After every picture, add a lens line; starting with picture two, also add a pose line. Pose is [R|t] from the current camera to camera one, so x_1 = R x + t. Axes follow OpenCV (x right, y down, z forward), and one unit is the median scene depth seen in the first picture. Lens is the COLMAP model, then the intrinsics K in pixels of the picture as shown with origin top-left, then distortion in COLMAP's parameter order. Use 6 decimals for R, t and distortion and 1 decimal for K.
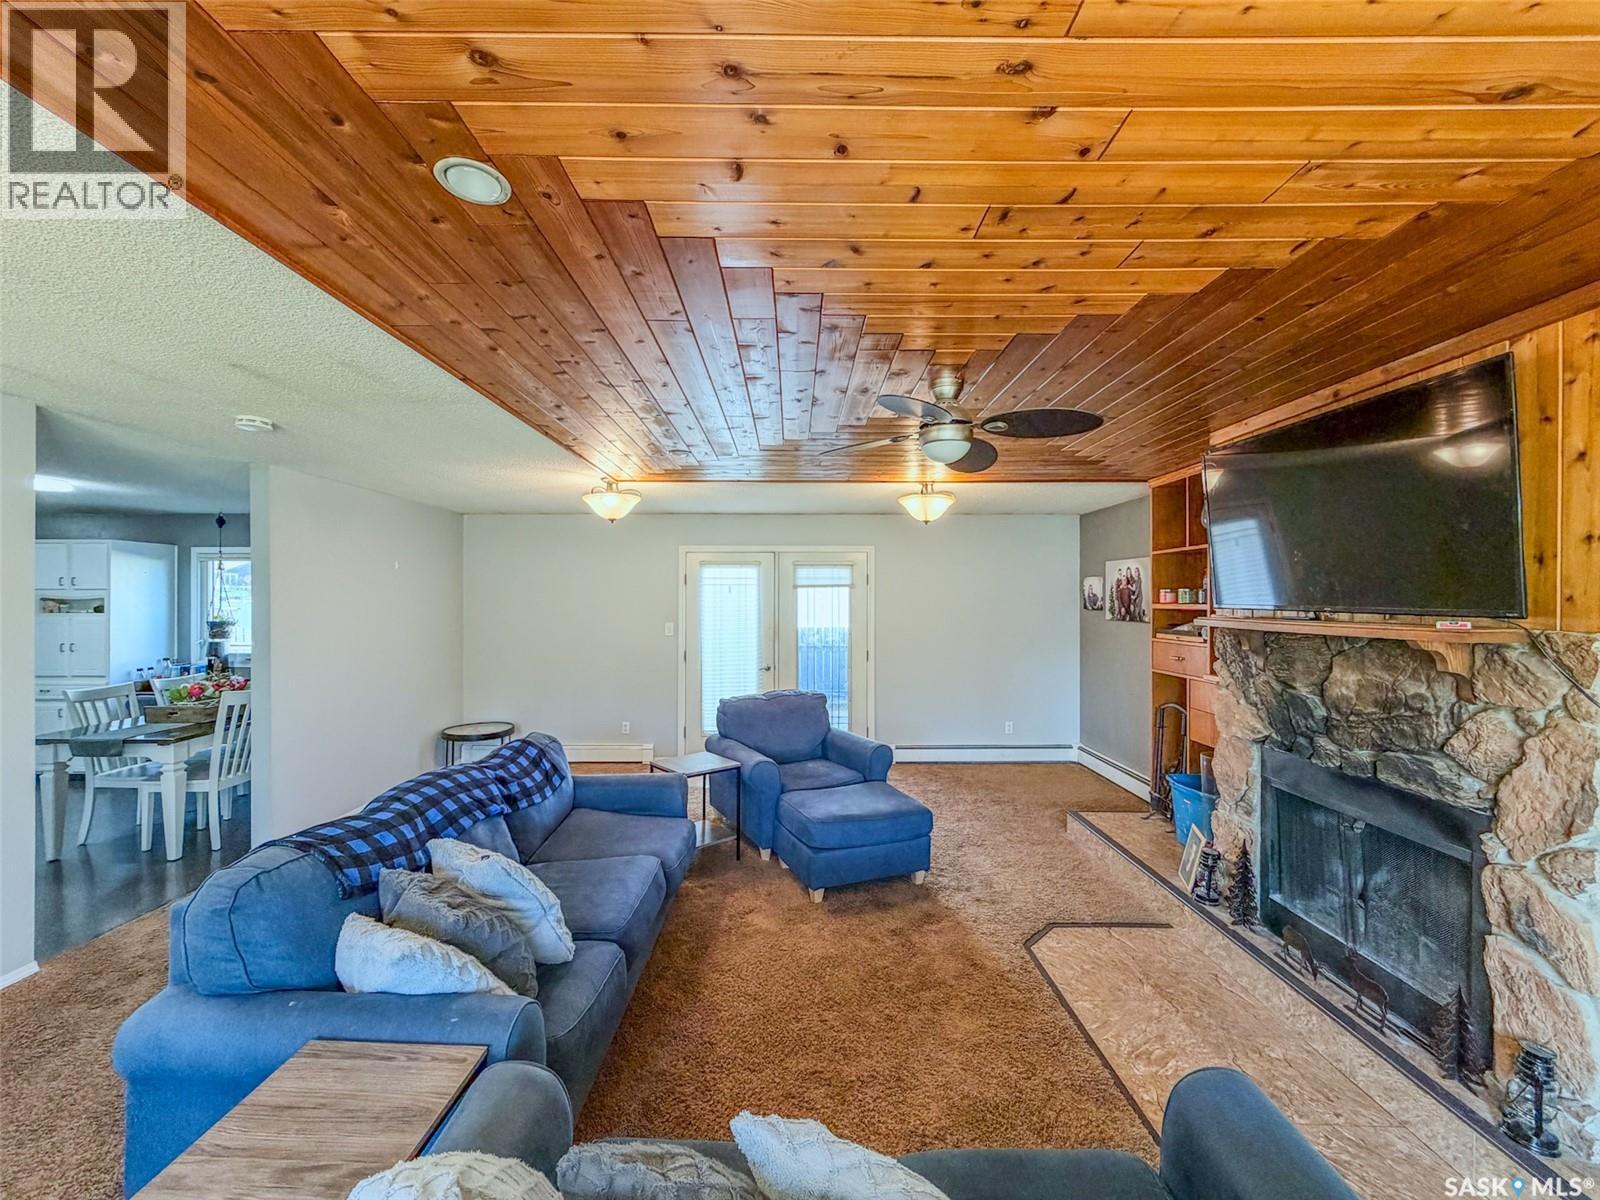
lens RADIAL K [[641.5, 0, 793.8], [0, 641.5, 599.4], [0, 0, 1]] dist [-0.000959, -0.000070]
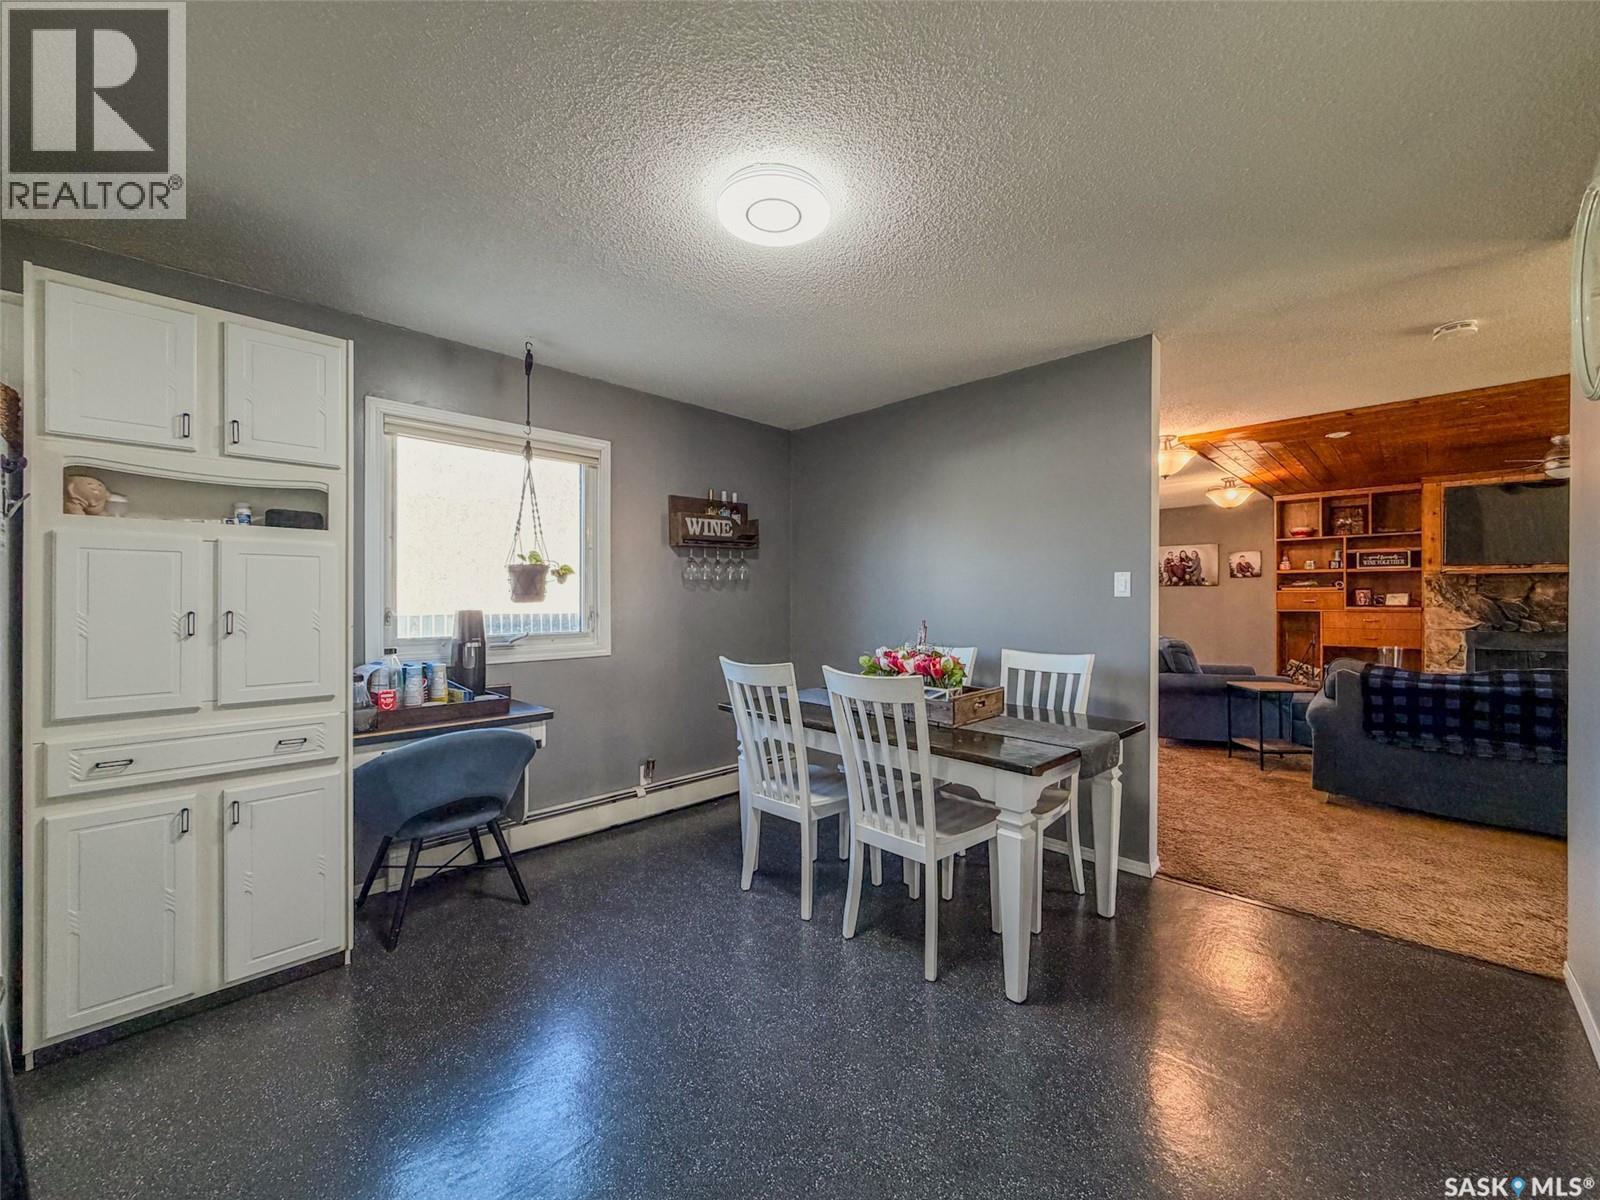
lens RADIAL K [[641.5, 0, 793.8], [0, 641.5, 599.4], [0, 0, 1]] dist [-0.000959, -0.000070]
pose [[0.707120, -0.000287, 0.707094, -1.198649], [0.000233, 1.000000, 0.000173, 0.064854], [-0.707094, 0.000043, 0.707120, 0.559242]]
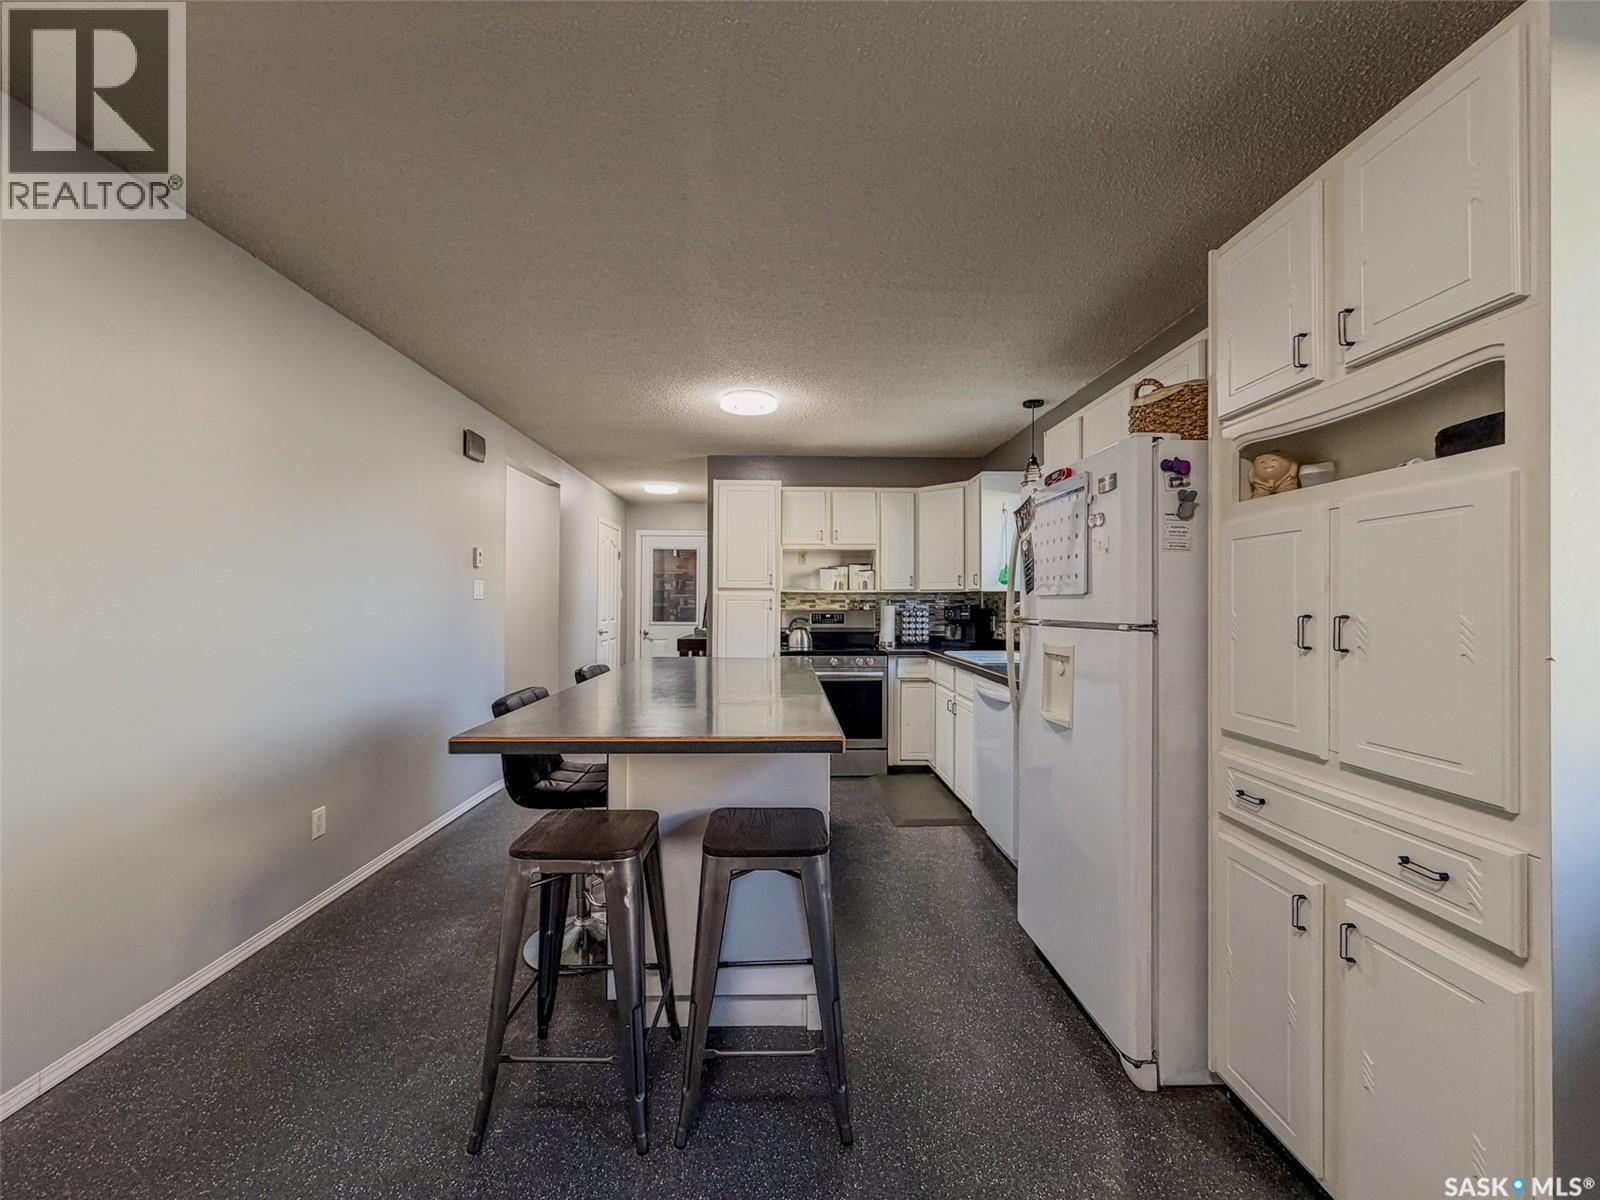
lens RADIAL K [[641.1, 0, 791.5], [0, 641.1, 598.8], [0, 0, 1]] dist [0.002545, 0.000422]
pose [[0.018887, -0.007956, -0.999790, -0.944256], [-0.002168, 0.999966, -0.007999, 0.067349], [0.999819, 0.002318, 0.018869, 0.837584]]
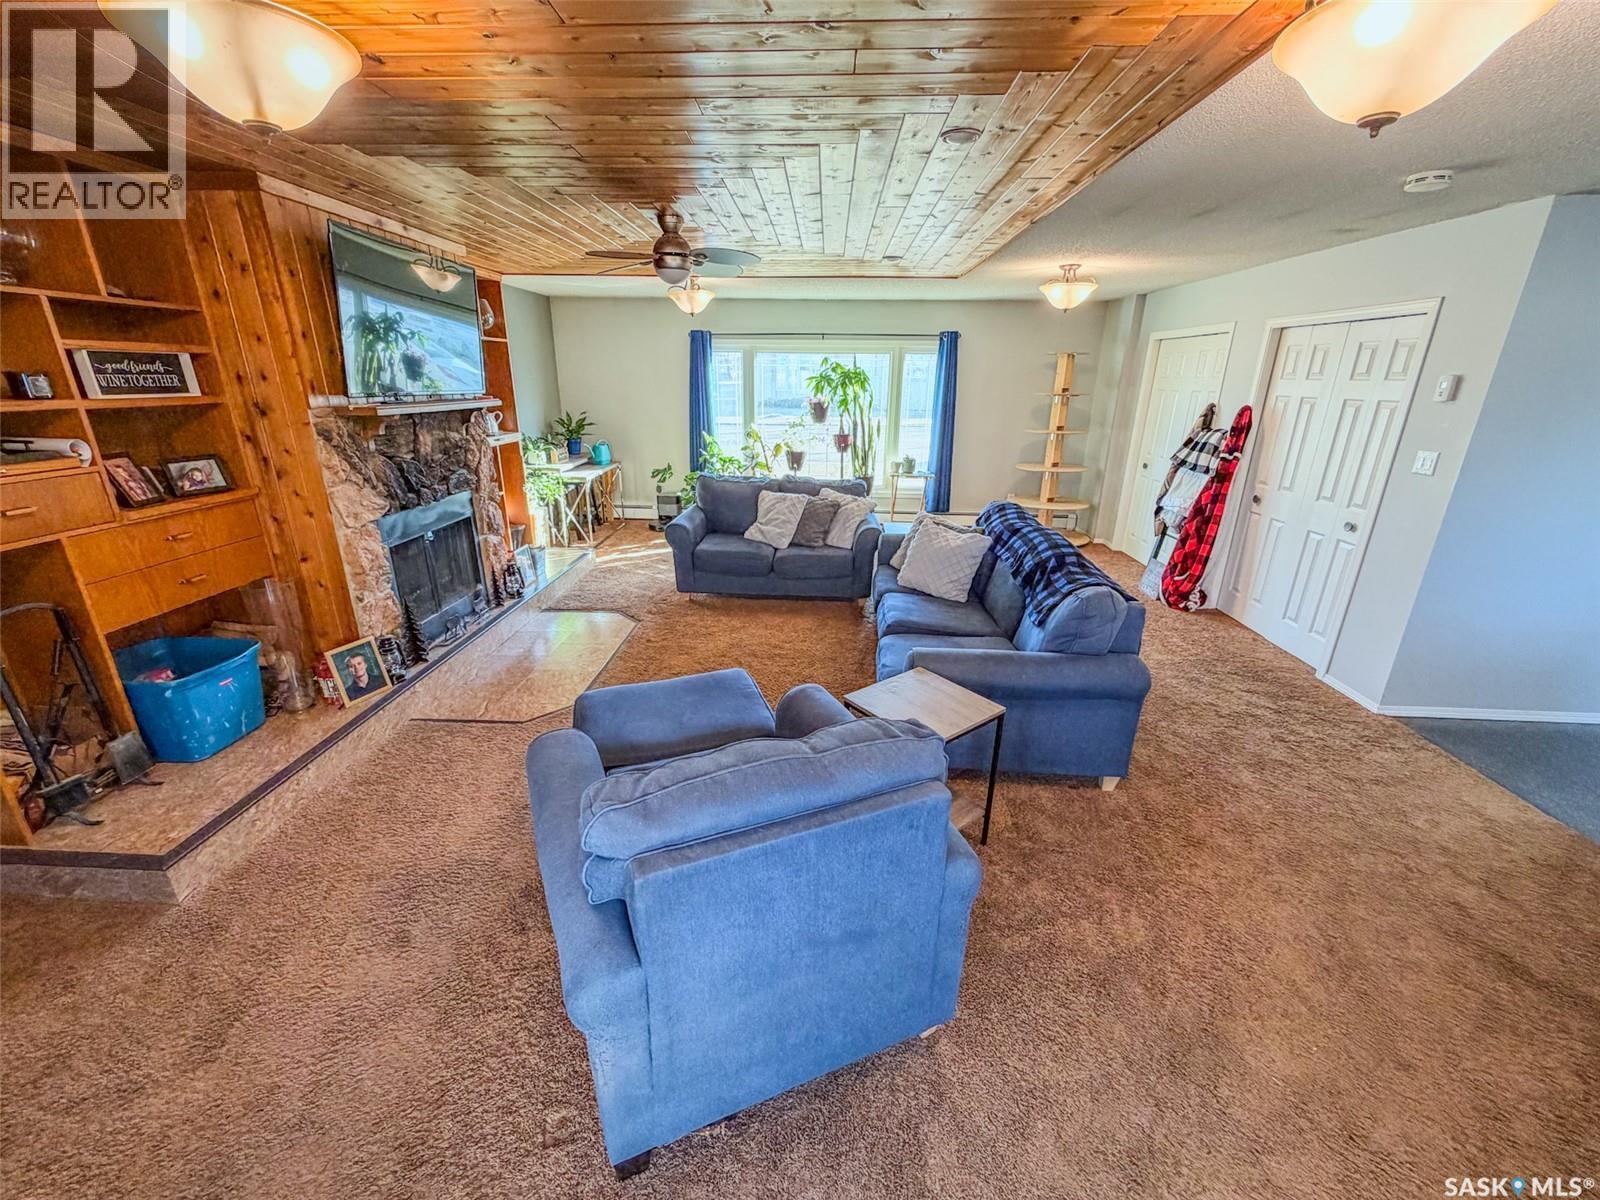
lens RADIAL K [[641.5, 0, 793.8], [0, 641.5, 599.4], [0, 0, 1]] dist [-0.000959, -0.000070]
pose [[-0.998451, -0.028009, 0.048080, -0.042873], [-0.010560, 0.943748, 0.330497, -0.014205], [-0.054633, 0.329477, -0.942582, 1.091647]]
